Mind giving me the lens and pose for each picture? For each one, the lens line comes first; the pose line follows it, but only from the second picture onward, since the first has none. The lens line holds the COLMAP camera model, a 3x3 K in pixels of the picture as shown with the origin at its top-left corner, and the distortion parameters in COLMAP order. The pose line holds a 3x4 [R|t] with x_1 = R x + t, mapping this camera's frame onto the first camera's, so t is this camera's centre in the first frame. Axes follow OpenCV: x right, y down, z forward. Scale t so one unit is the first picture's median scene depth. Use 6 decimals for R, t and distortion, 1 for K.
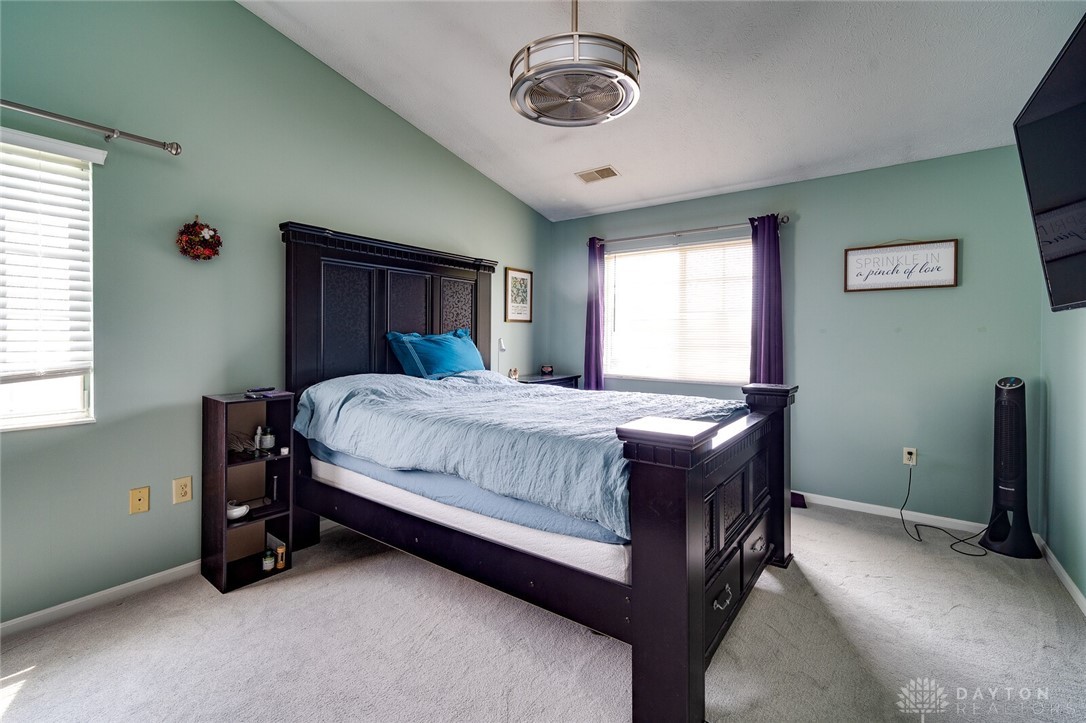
lens RADIAL K [[484.3, 0, 546.4], [0, 484.3, 356.7], [0, 0, 1]] dist [0.002498, -0.000004]
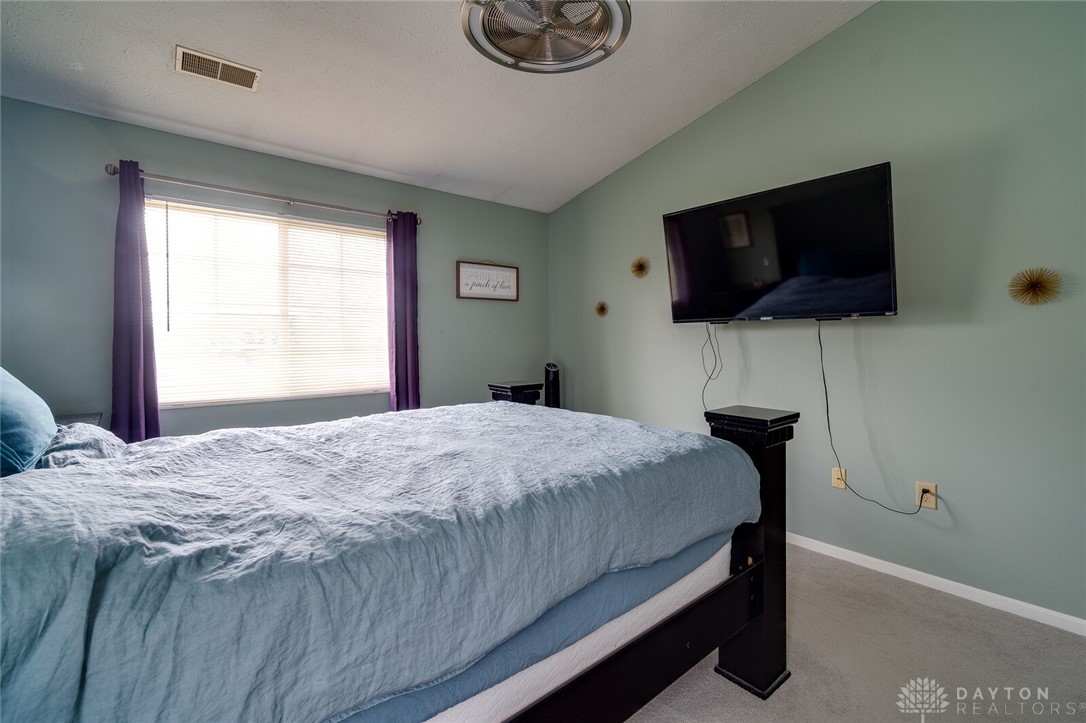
lens RADIAL K [[479.1, 0, 545.3], [0, 479.1, 342.7], [0, 0, 1]] dist [0.000710, -0.000236]
pose [[0.228606, -0.013666, 0.973423, -0.431677], [0.045341, 0.998966, 0.003376, -0.023279], [-0.972463, 0.043364, 0.228990, 0.541917]]
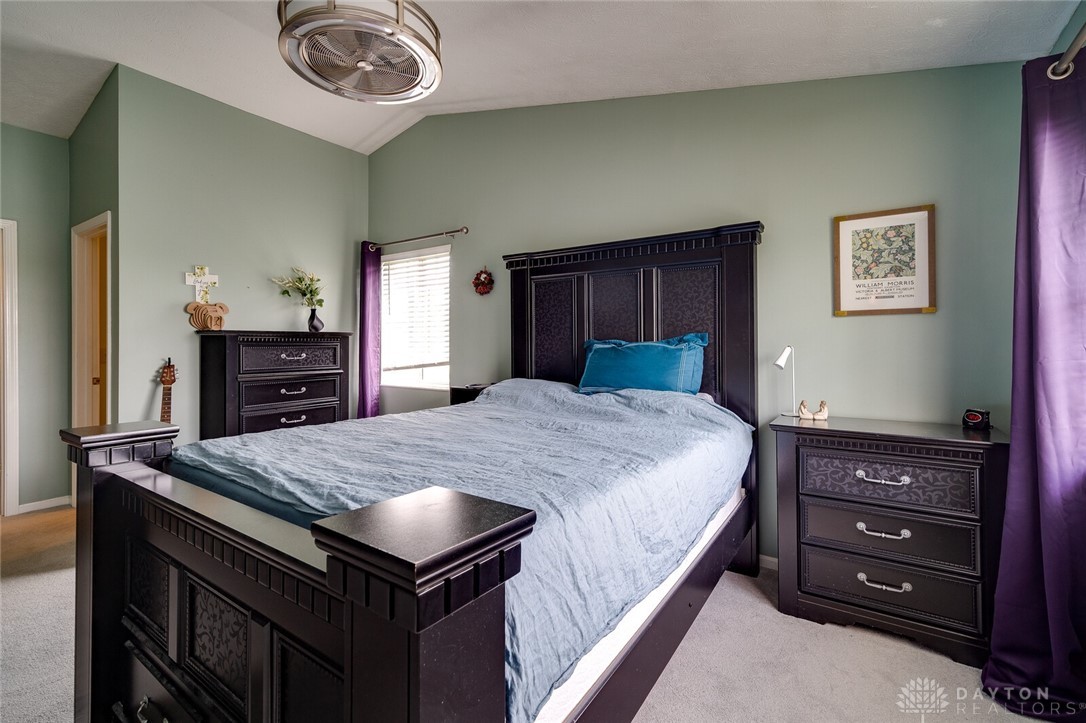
lens RADIAL K [[484.3, 0, 546.4], [0, 484.3, 356.7], [0, 0, 1]] dist [0.002498, -0.000004]
pose [[0.028662, 0.021342, -0.999361, 0.582477], [-0.037200, 0.999102, 0.020270, -0.031005], [0.998897, 0.036595, 0.029430, 0.825982]]
